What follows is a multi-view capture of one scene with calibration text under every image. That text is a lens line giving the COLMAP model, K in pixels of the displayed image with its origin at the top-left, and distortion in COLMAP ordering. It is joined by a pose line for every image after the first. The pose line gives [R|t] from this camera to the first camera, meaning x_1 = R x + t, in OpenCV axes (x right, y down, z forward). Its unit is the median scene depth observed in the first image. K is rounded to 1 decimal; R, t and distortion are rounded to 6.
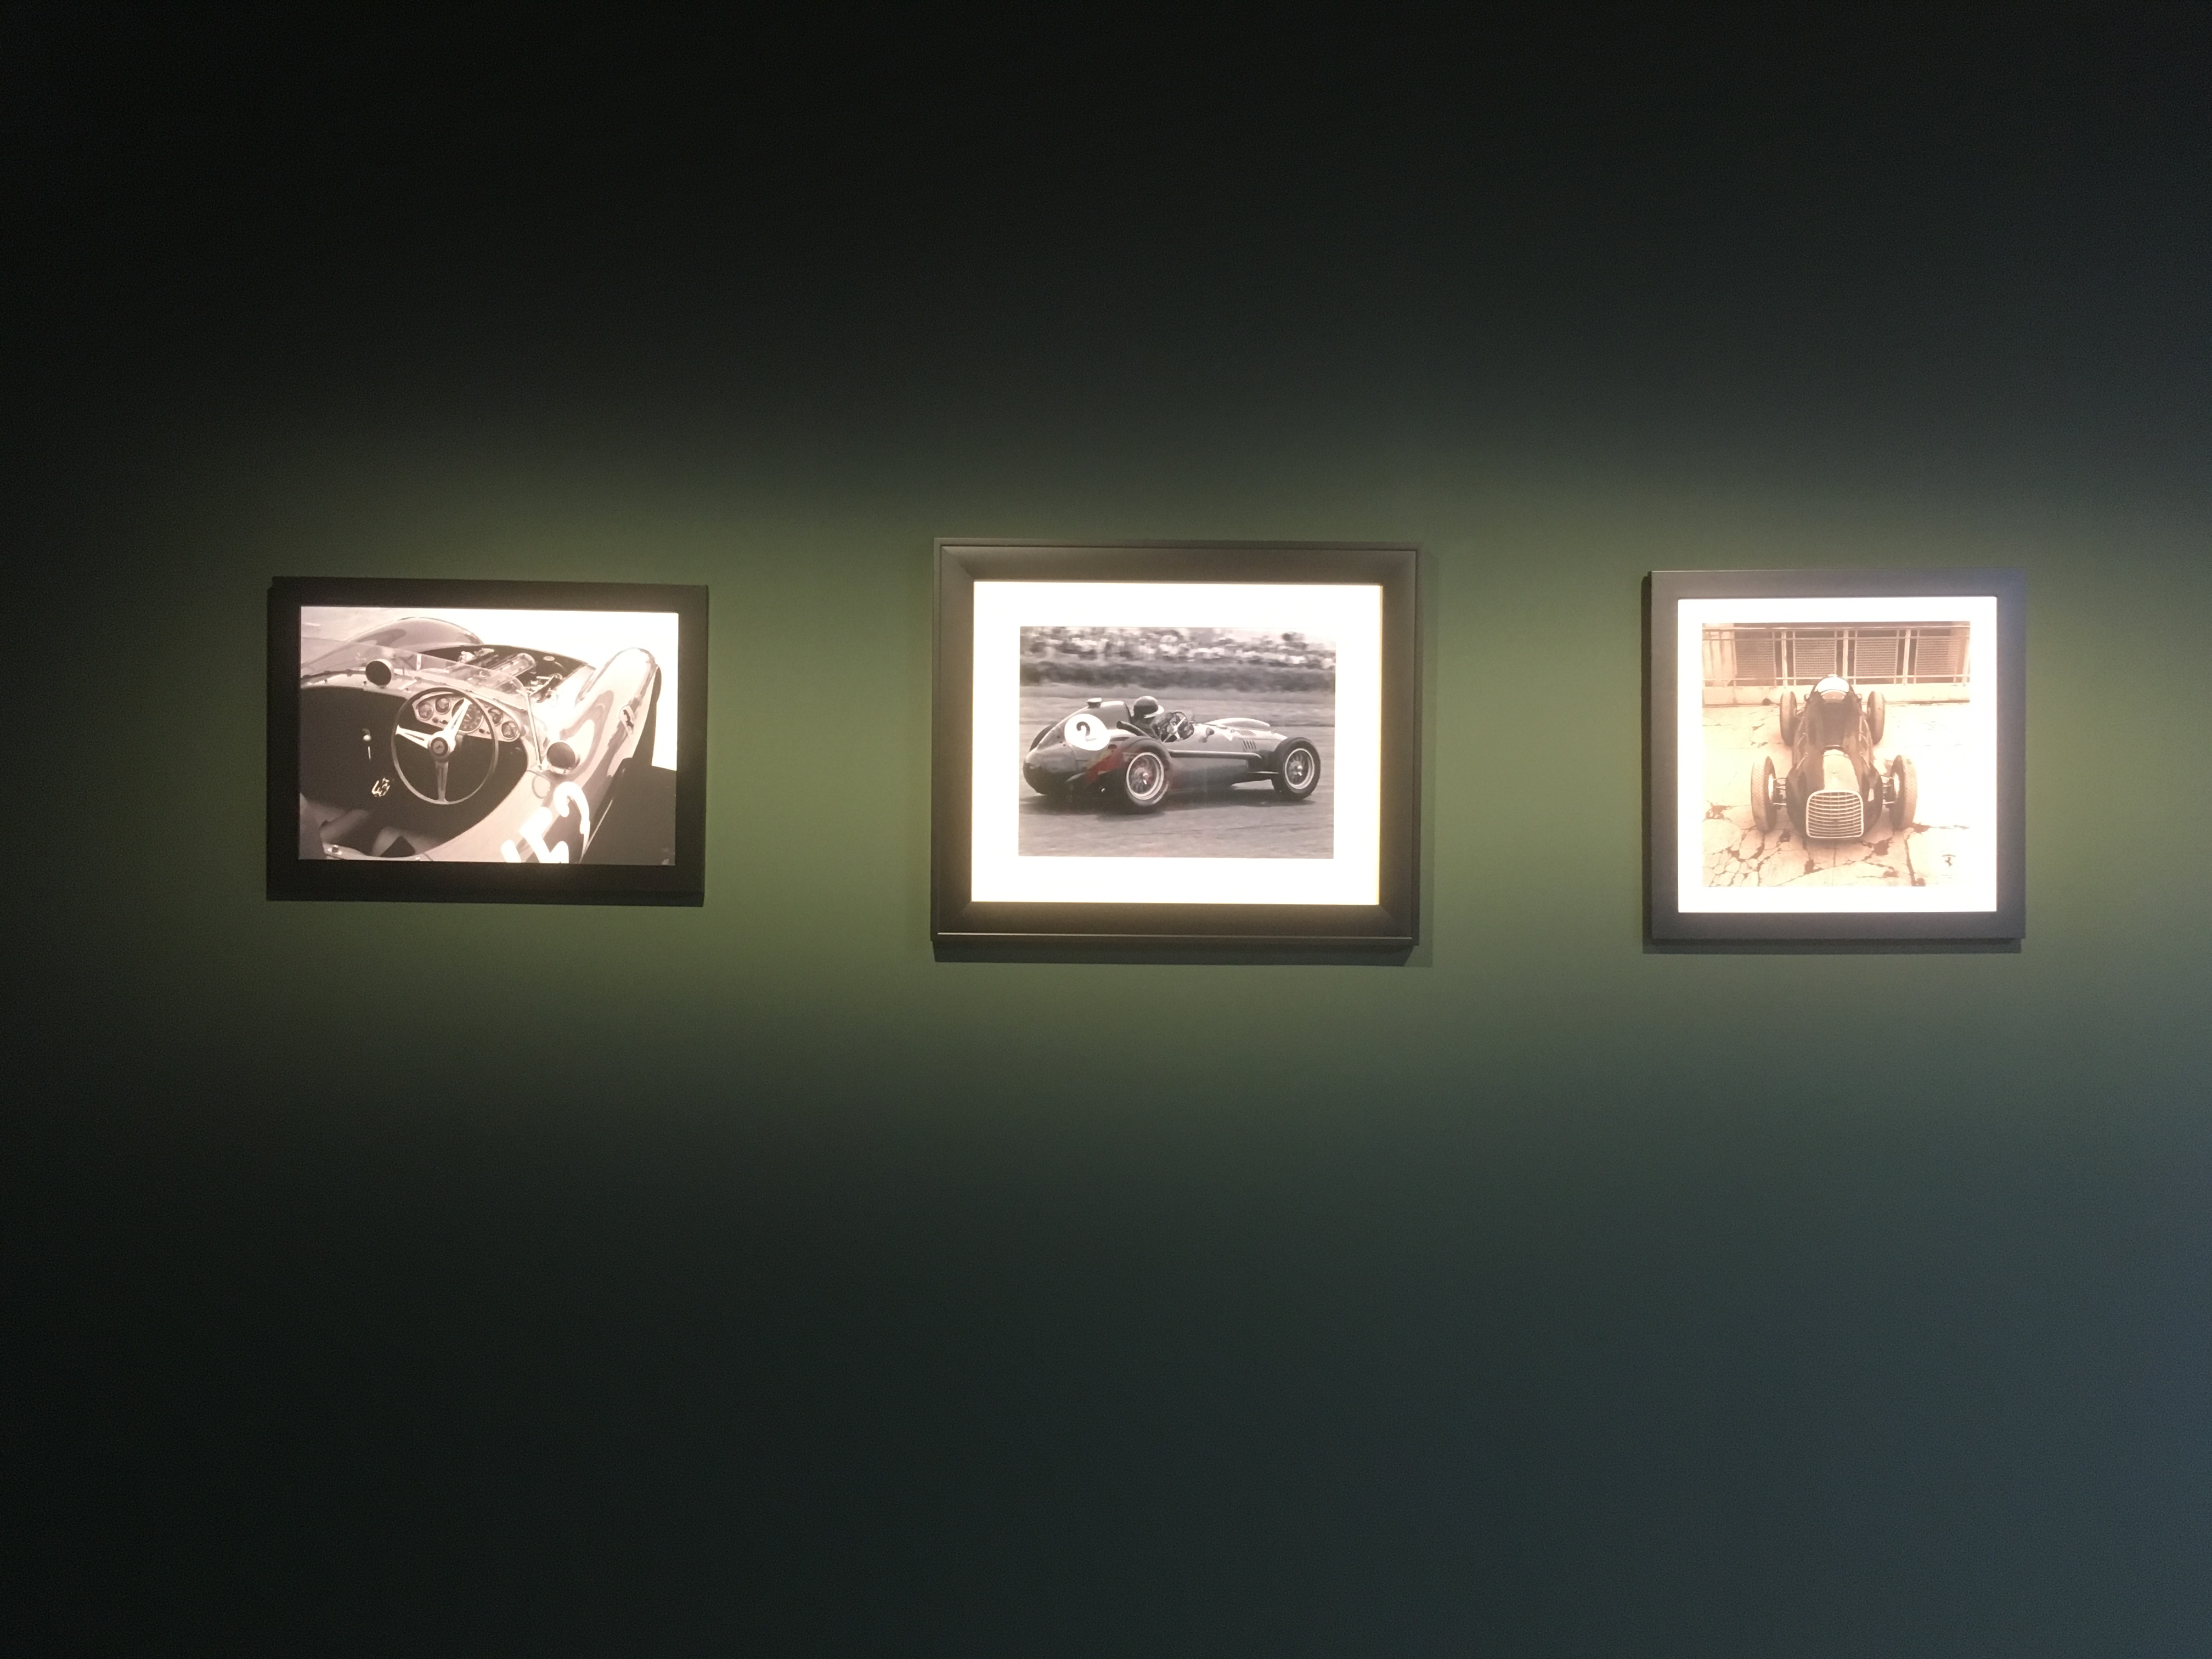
lens RADIAL K [[1888.1, 0, 1106.5], [0, 1888.1, 831.2], [0, 0, 1]] dist [0.059443, -0.074346]
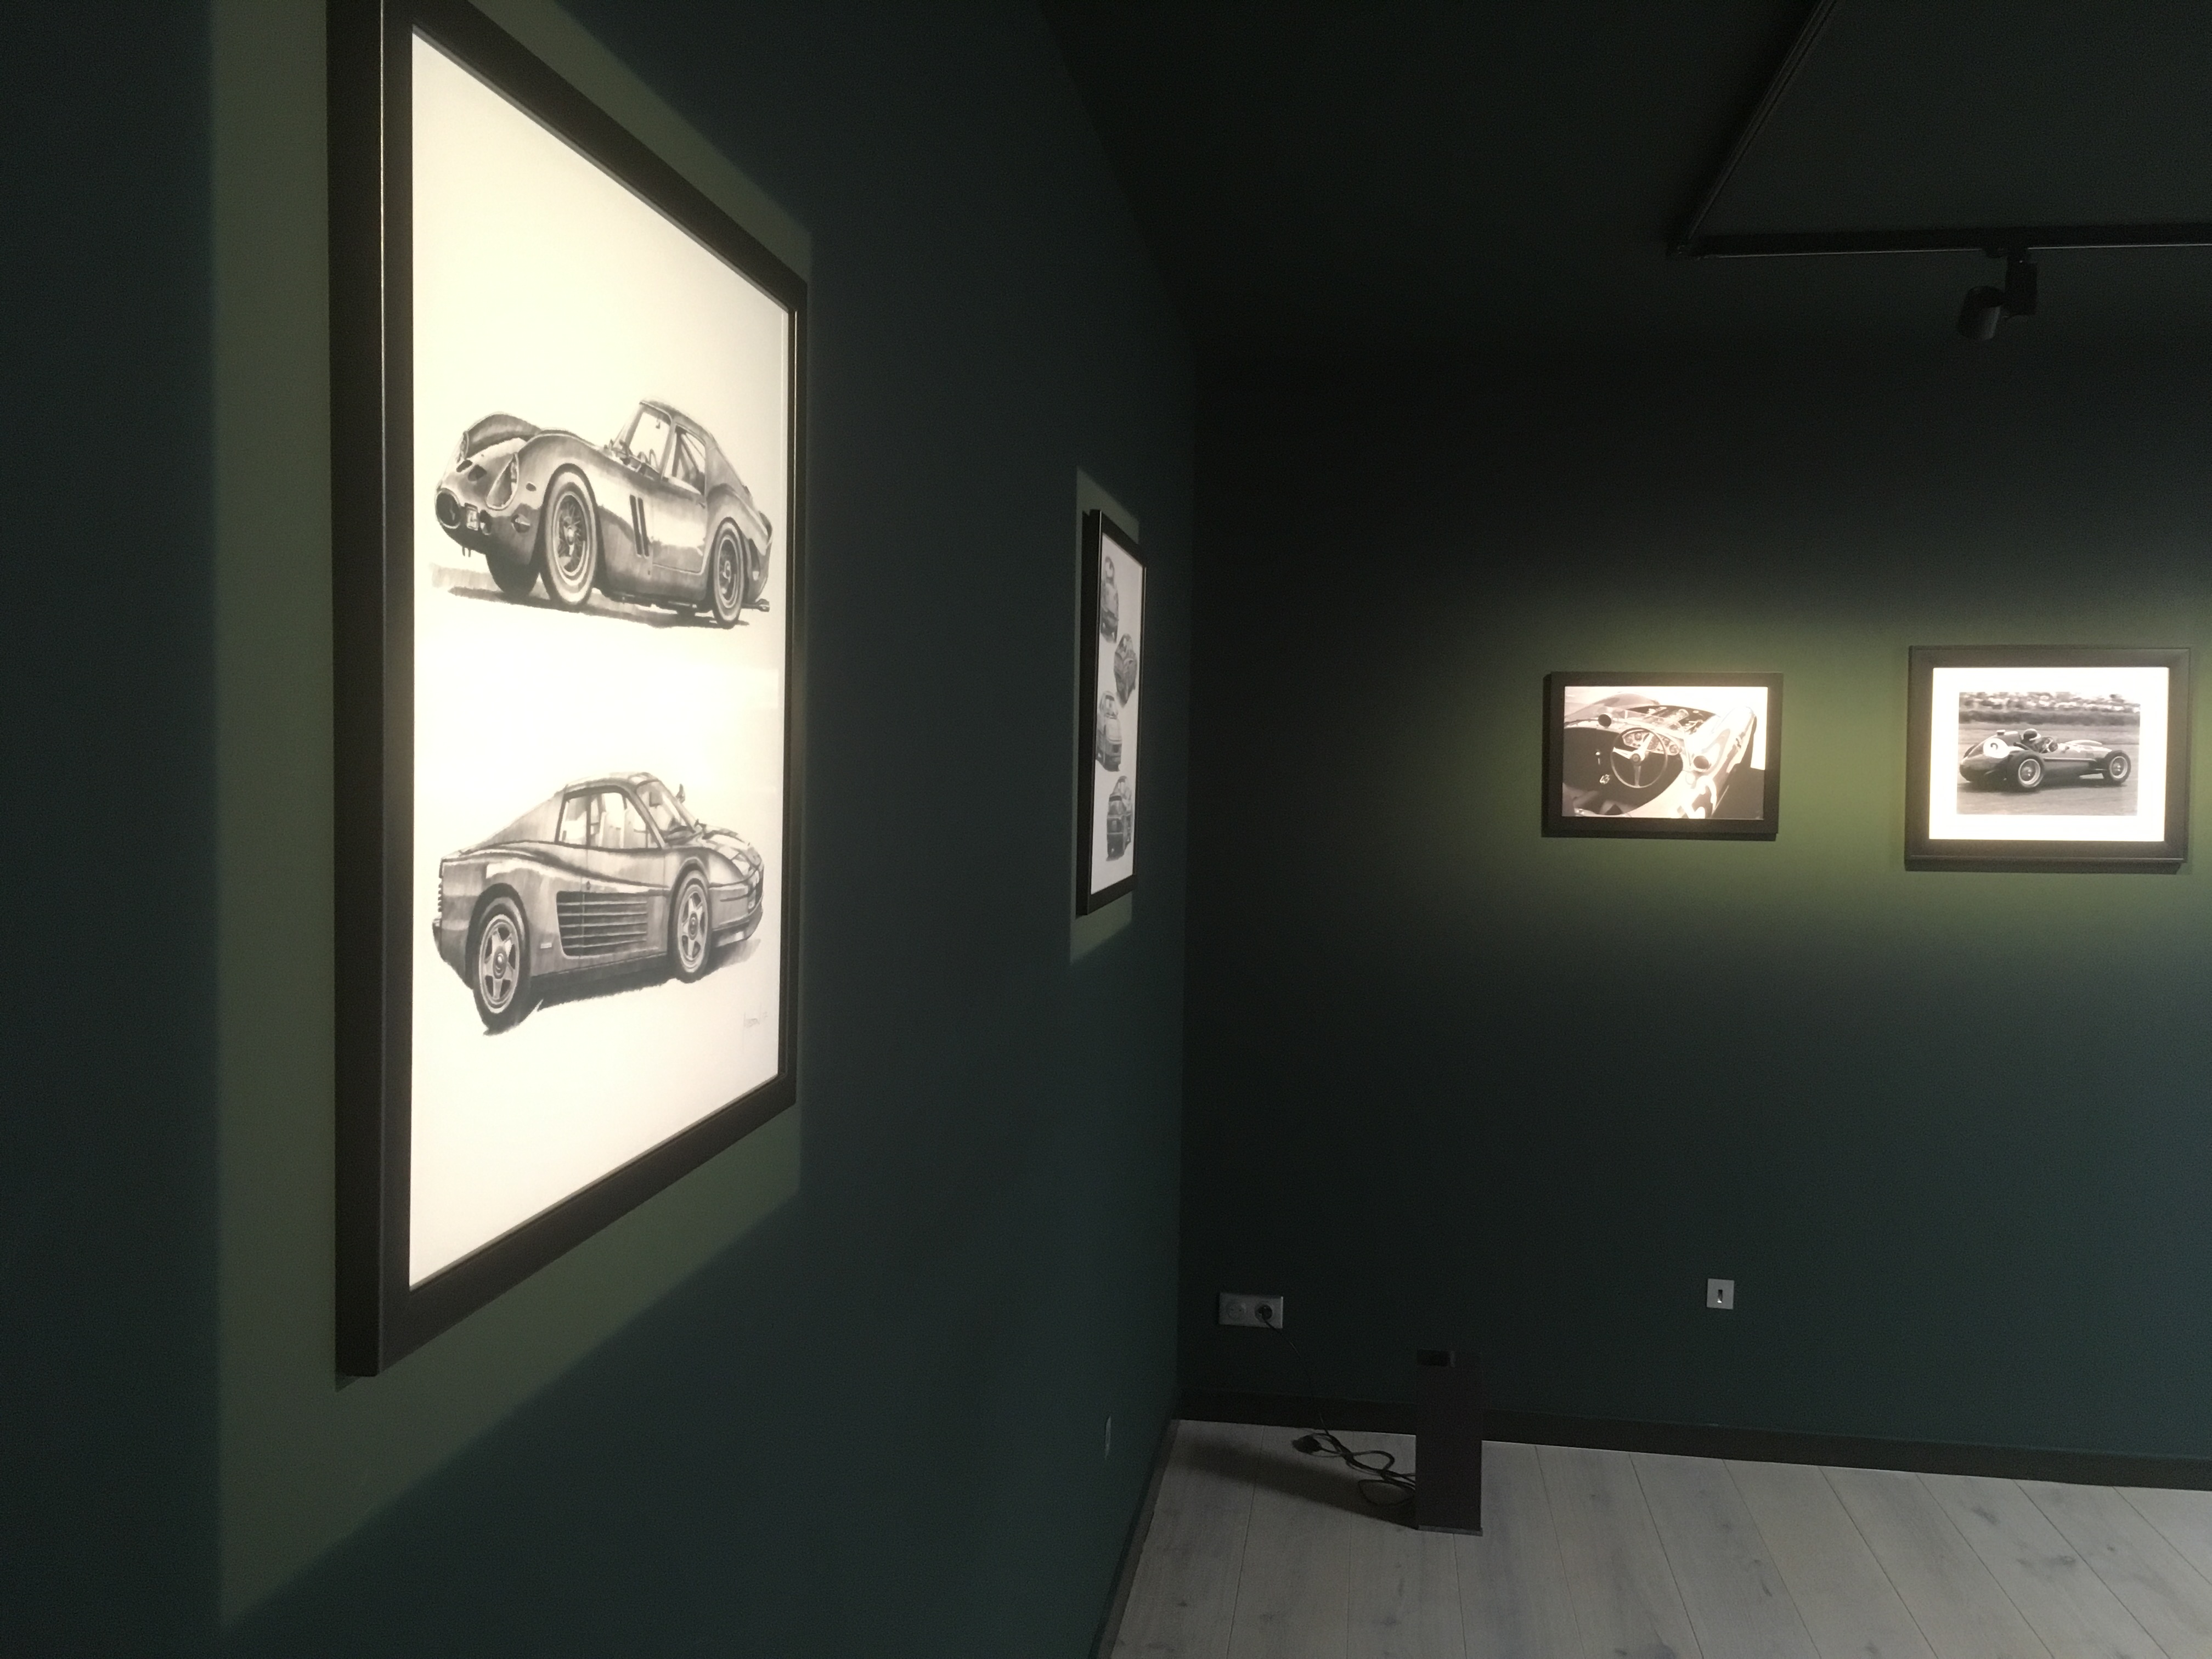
lens RADIAL K [[1888.1, 0, 1098.9], [0, 1888.1, 824.4], [0, 0, 1]] dist [0.059443, -0.074346]
pose [[0.989636, 0.000880, -0.143596, -0.615475], [0.002765, 0.999679, 0.025179, -0.027099], [0.143572, -0.025315, 0.989316, -0.989492]]
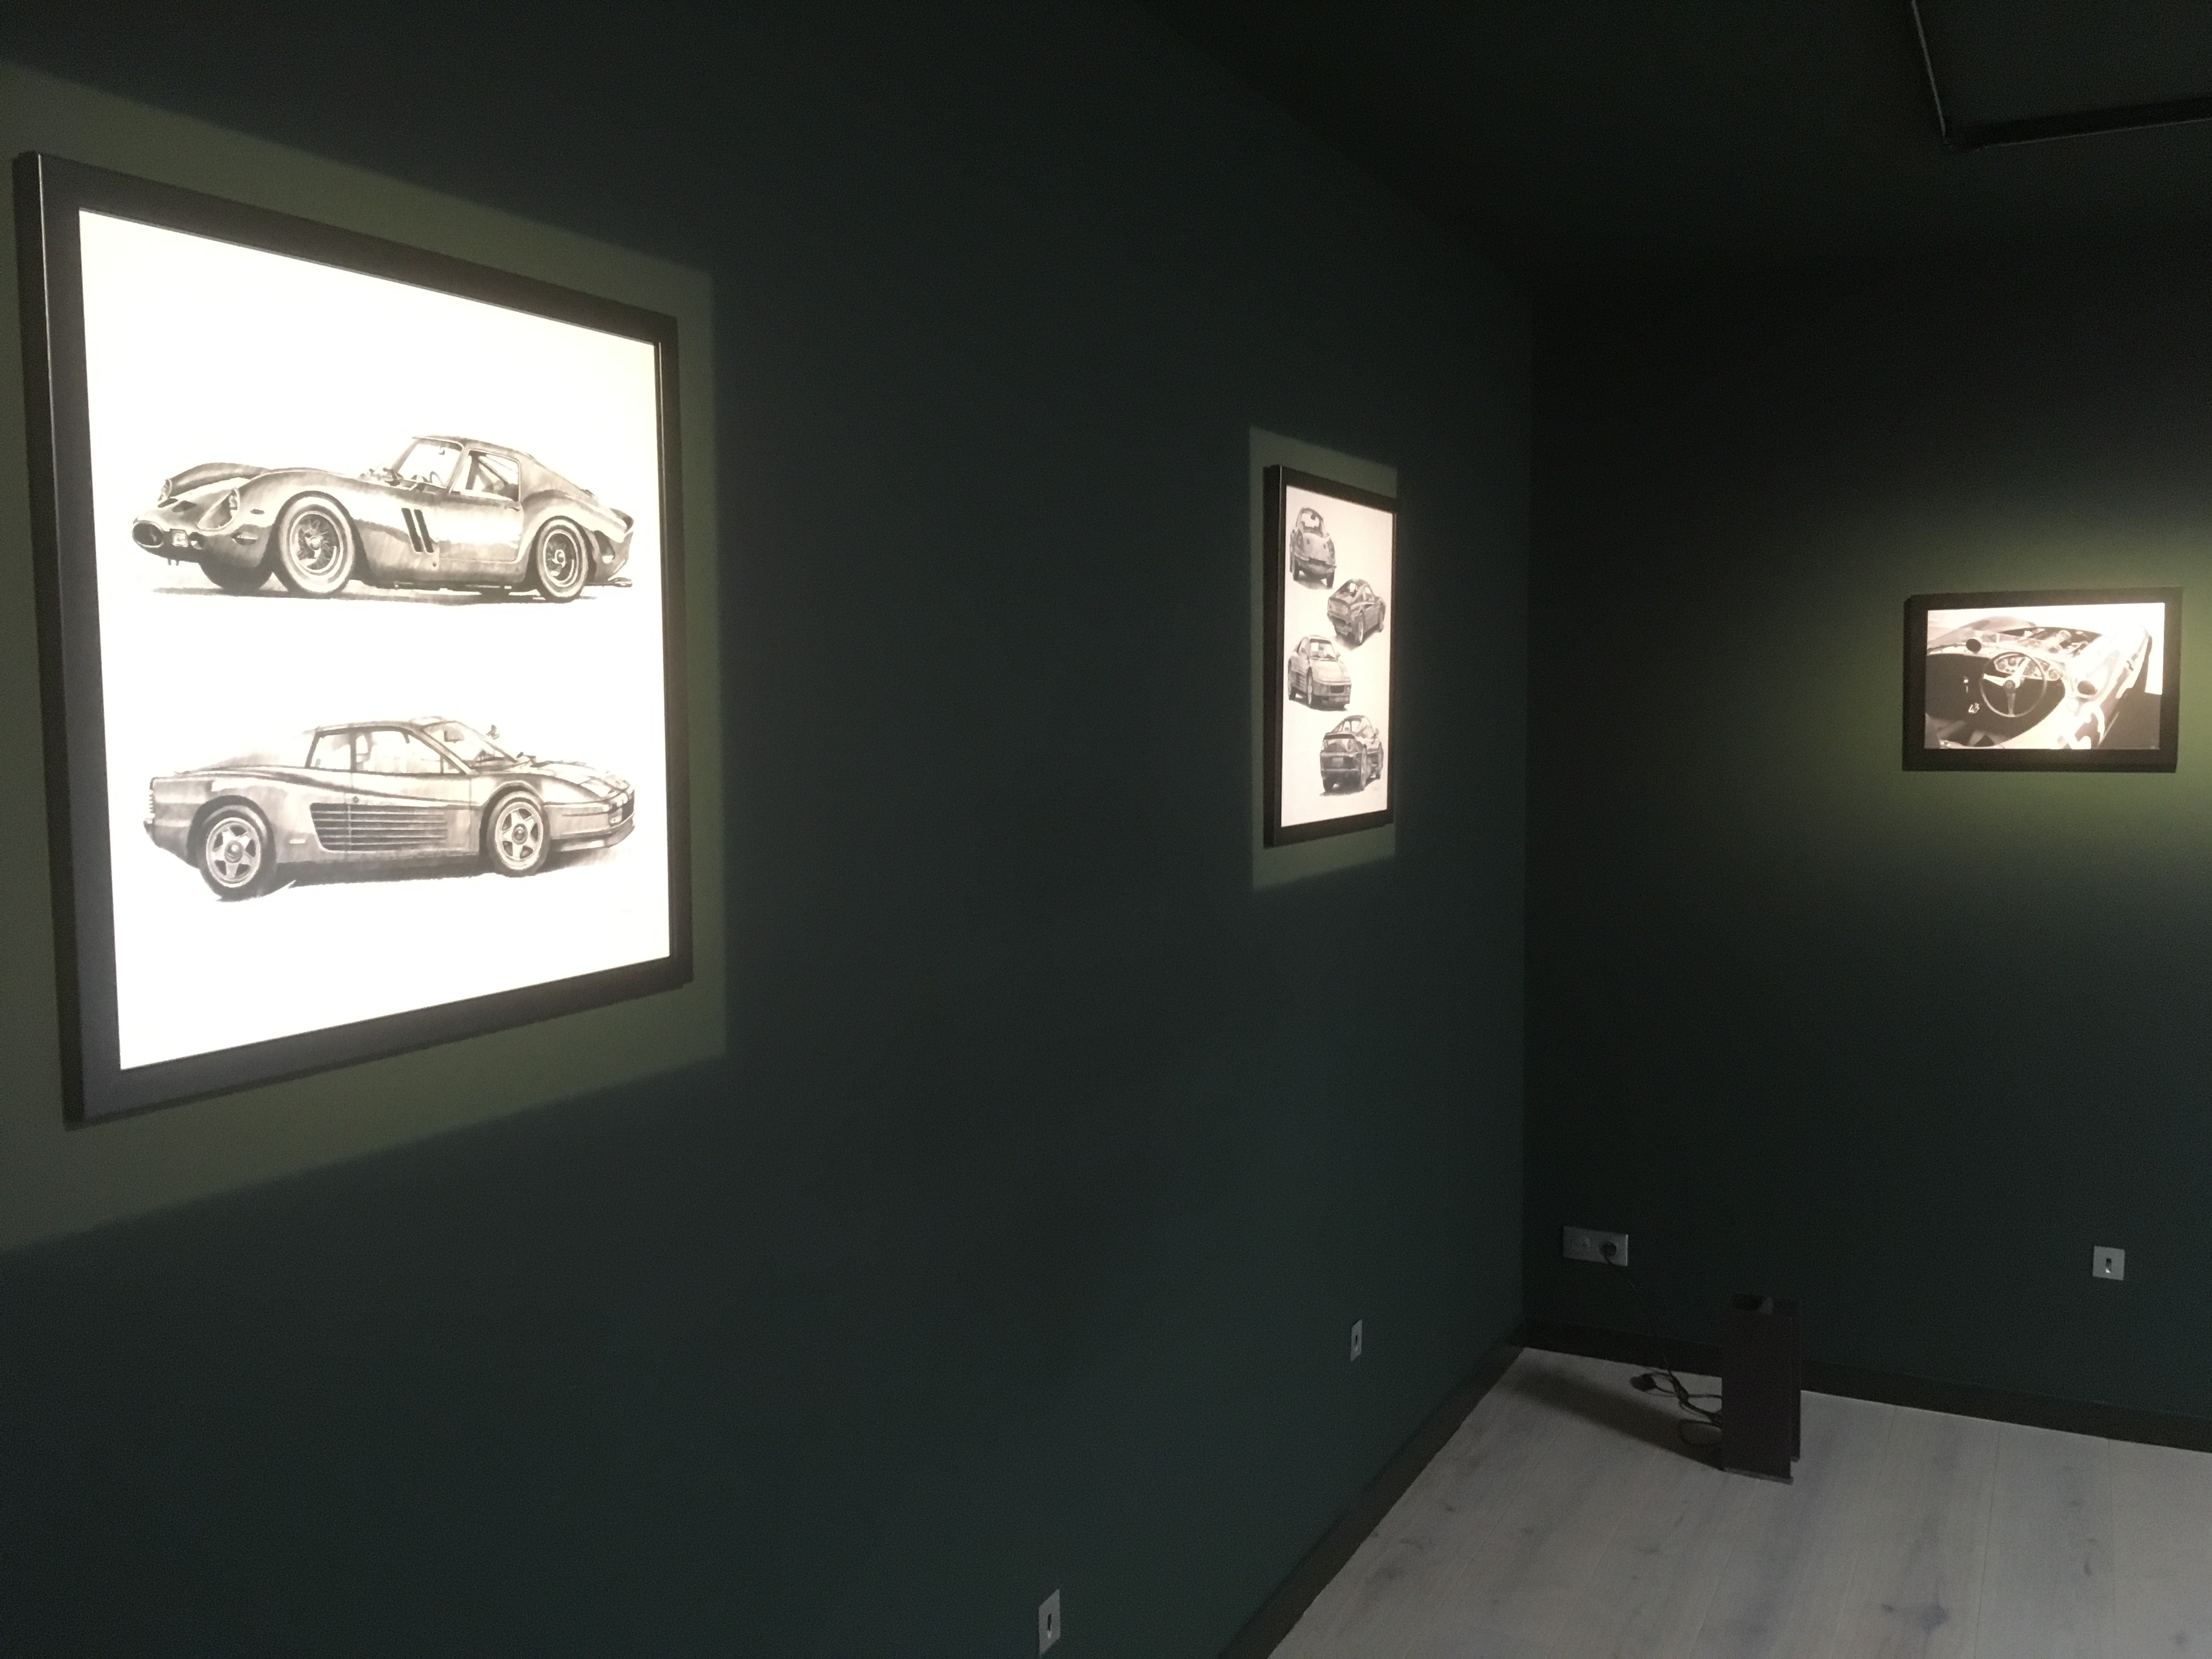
lens RADIAL K [[1888.1, 0, 1106.0], [0, 1888.1, 827.8], [0, 0, 1]] dist [0.059443, -0.074346]
pose [[0.890693, 0.005224, -0.454575, -0.292305], [0.020132, 0.998500, 0.050921, -0.018586], [0.454159, -0.054507, 0.889252, -0.999342]]
